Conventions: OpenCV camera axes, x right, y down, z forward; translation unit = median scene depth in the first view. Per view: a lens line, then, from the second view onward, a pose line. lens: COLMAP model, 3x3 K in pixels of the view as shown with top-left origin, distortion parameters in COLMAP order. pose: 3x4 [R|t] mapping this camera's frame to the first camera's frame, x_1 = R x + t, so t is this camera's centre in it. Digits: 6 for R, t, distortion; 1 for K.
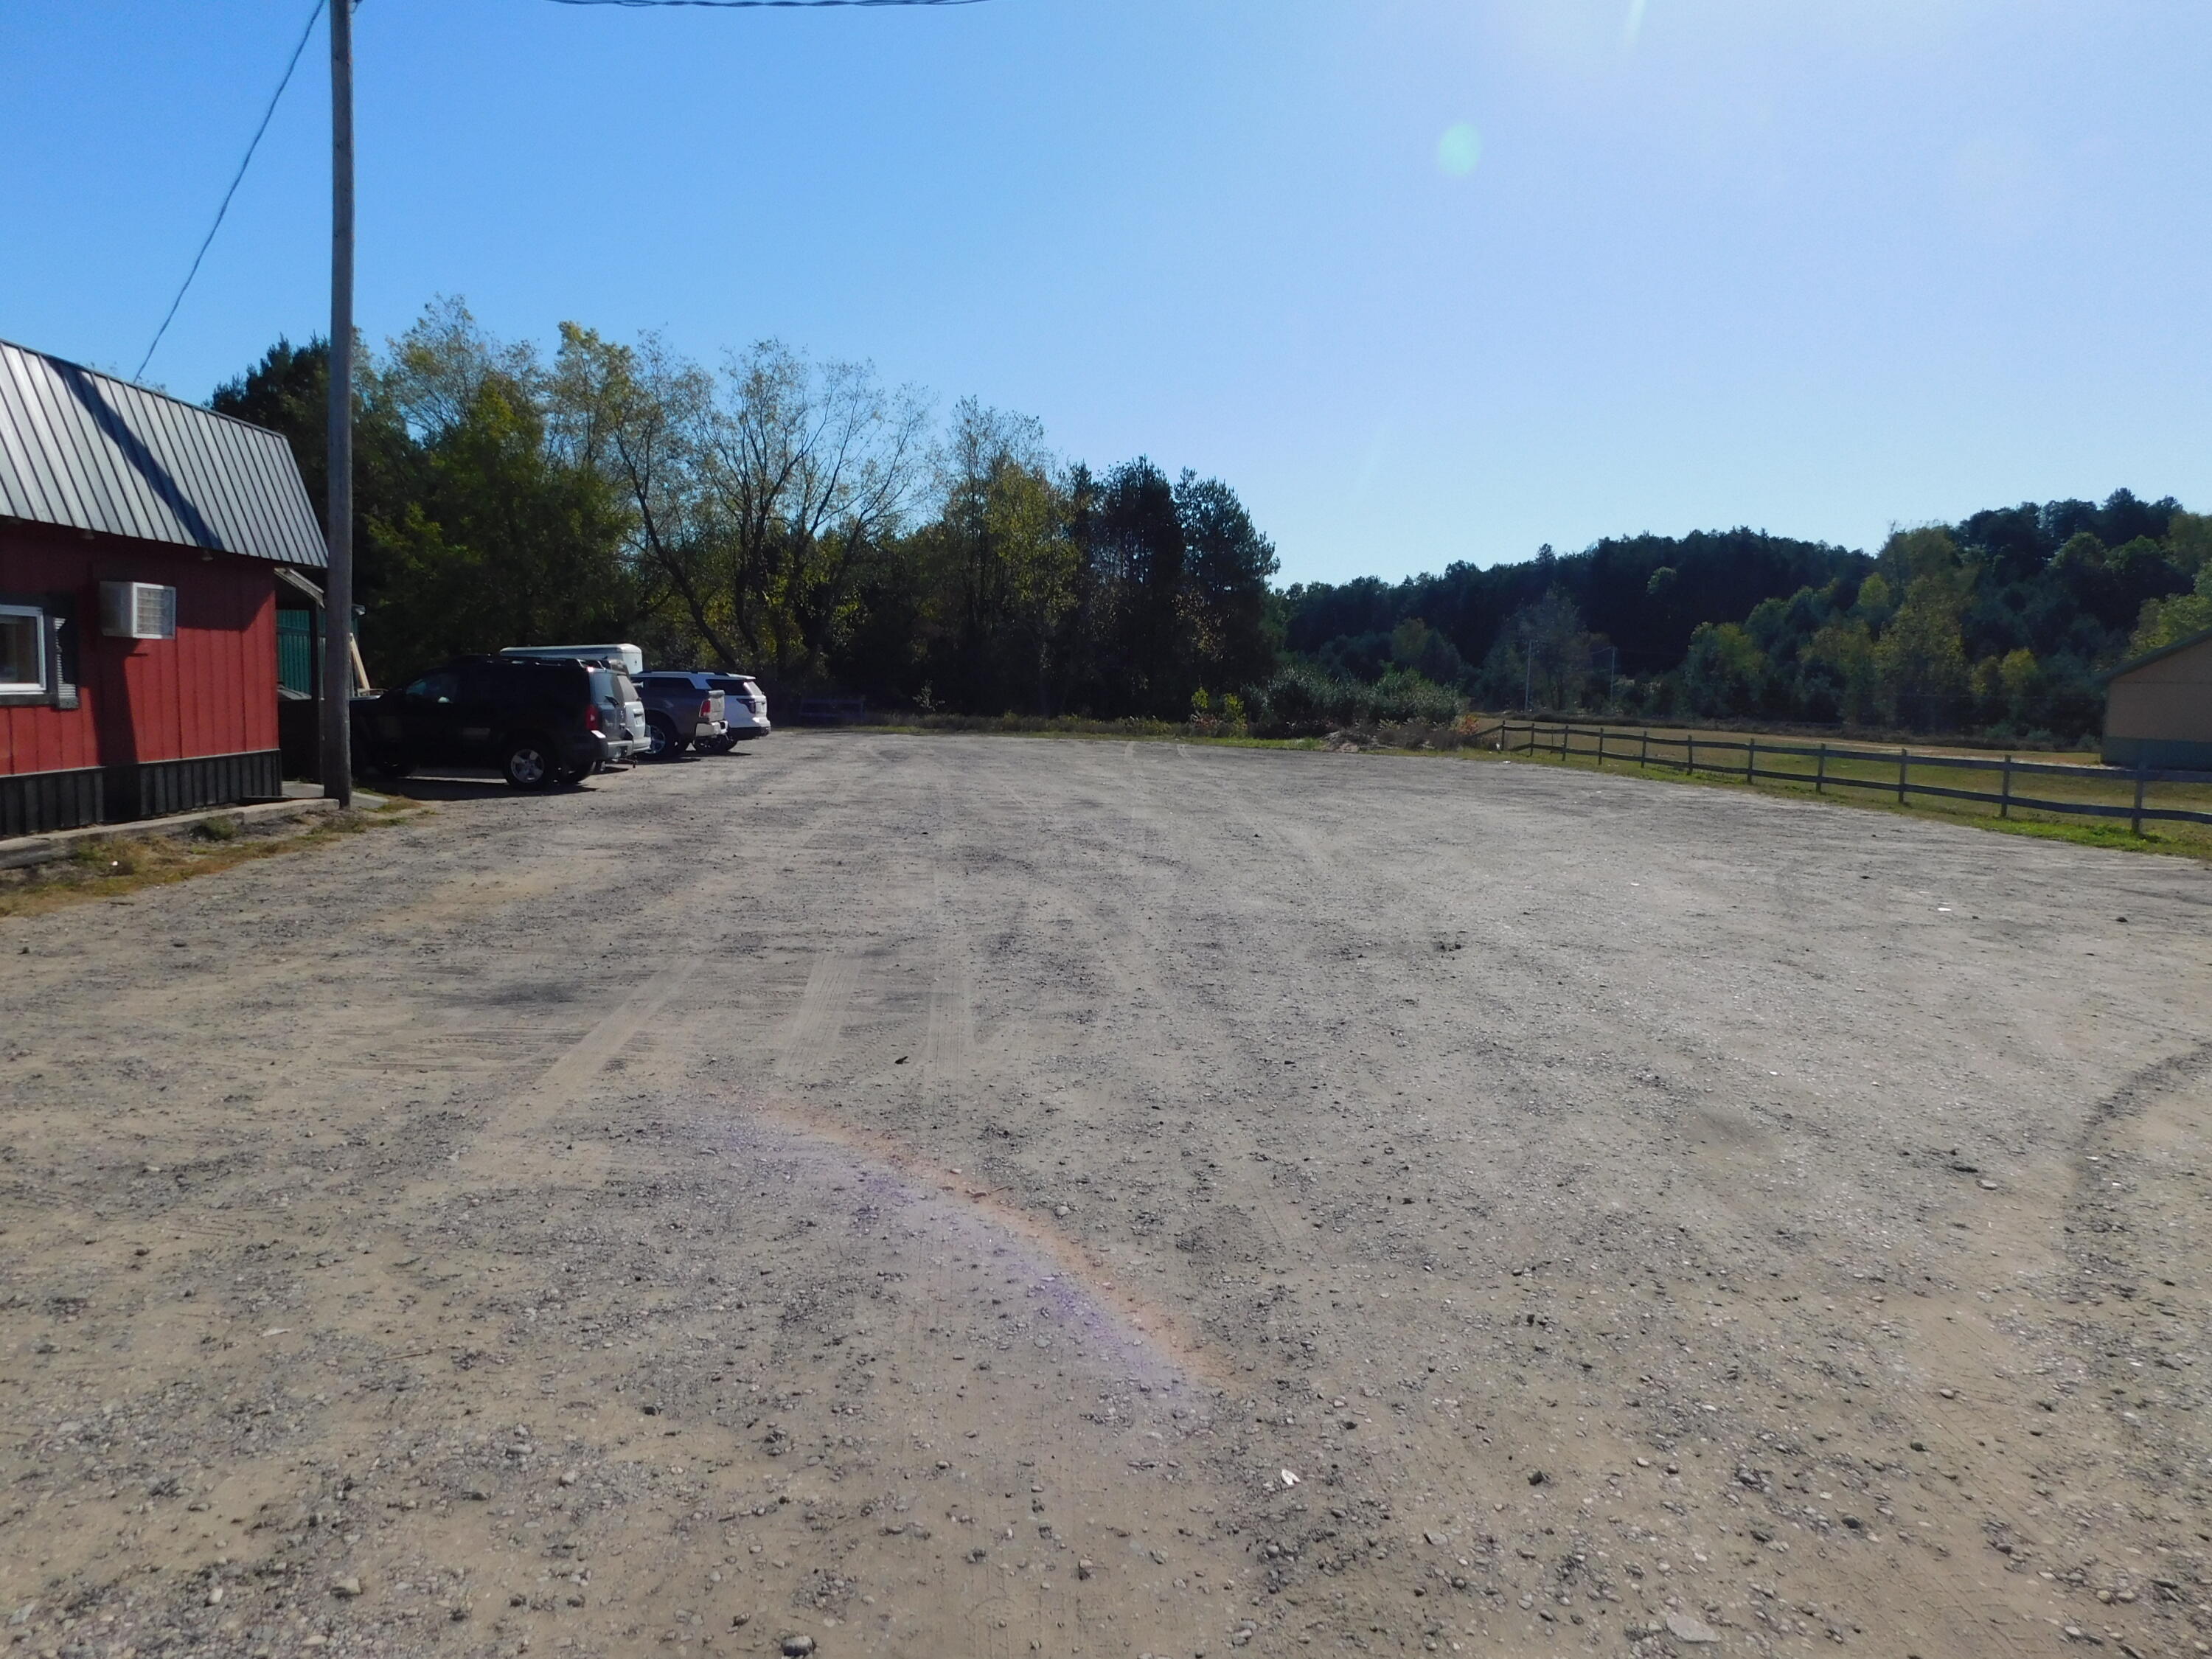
lens RADIAL K [[1450.6, 0, 1114.8], [0, 1450.6, 823.8], [0, 0, 1]] dist [-0.073070, 0.057740]
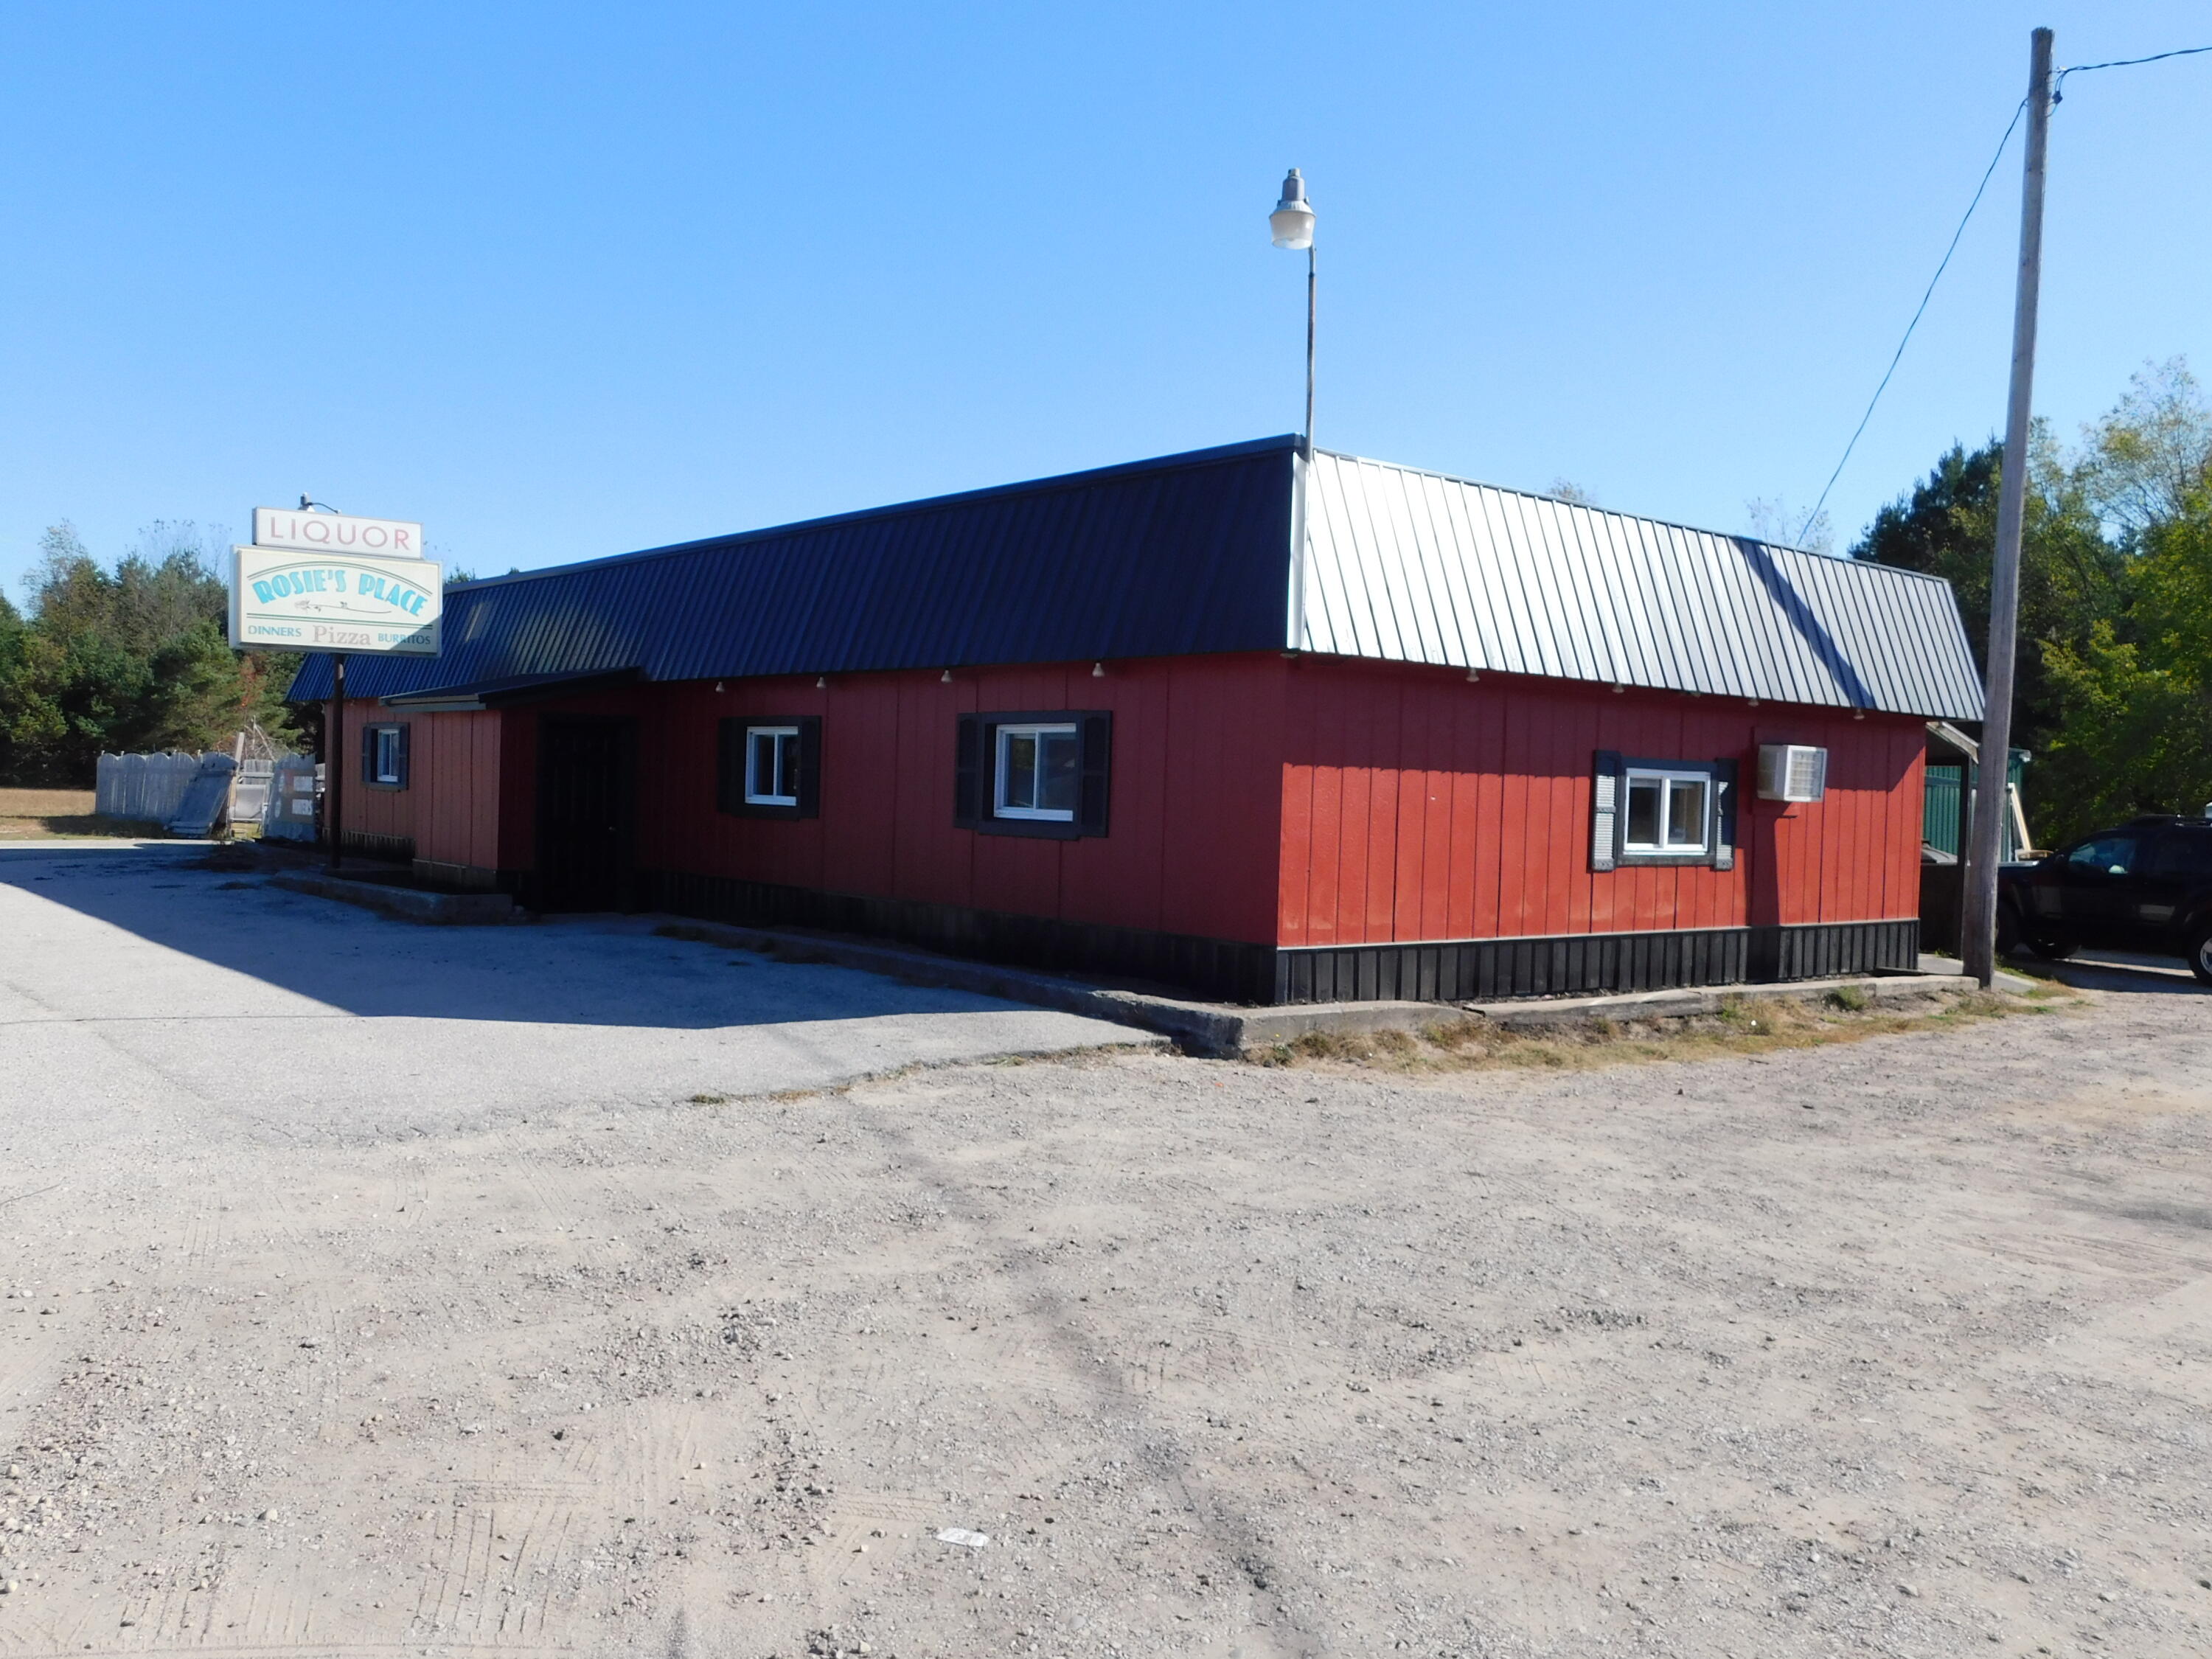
lens RADIAL K [[1779.8, 0, 1104.9], [0, 1779.8, 840.1], [0, 0, 1]] dist [-0.014320, 0.034358]
pose [[0.572122, 0.015556, -0.820021, 0.065491], [-0.095556, 0.994275, -0.047807, 0.002512], [0.814583, 0.105710, 0.570334, -0.108364]]
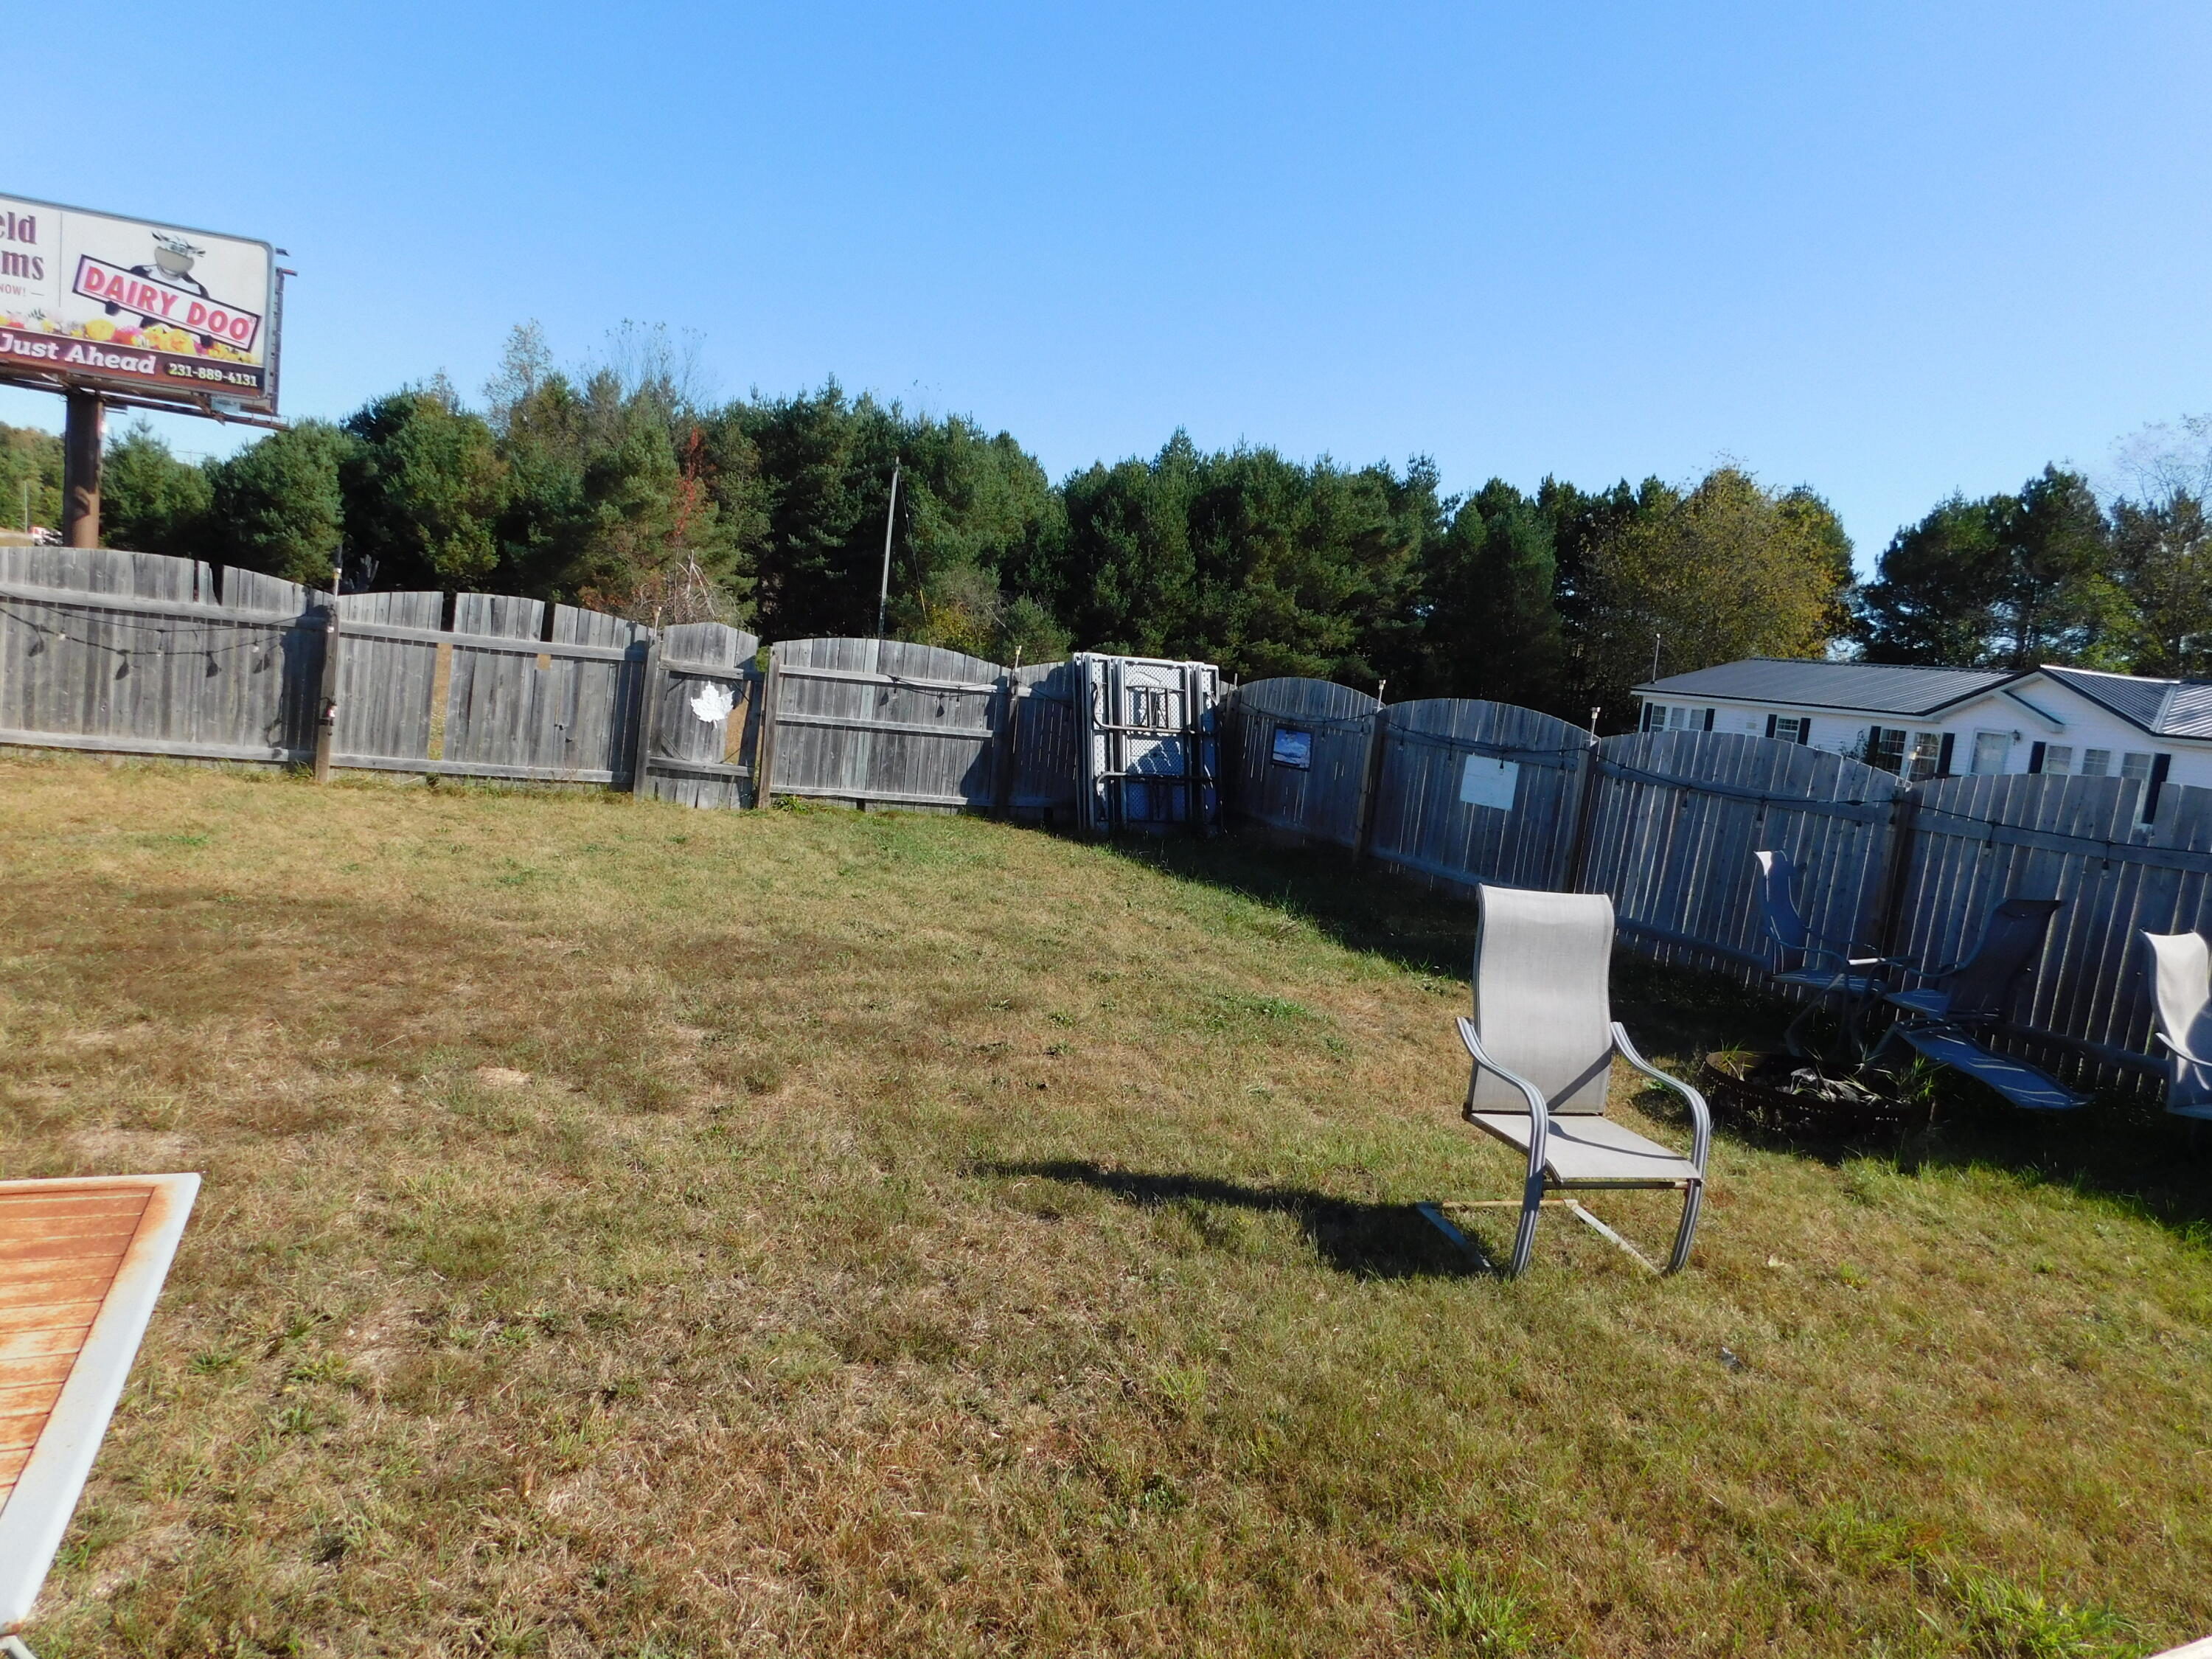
lens RADIAL K [[1450.6, 0, 1105.4], [0, 1450.6, 840.8], [0, 0, 1]] dist [-0.073070, 0.057740]
pose [[0.387785, 0.132400, -0.912191, -2.277566], [-0.193554, 0.979262, 0.059853, -0.114285], [0.901199, 0.153348, 0.405370, 0.400014]]
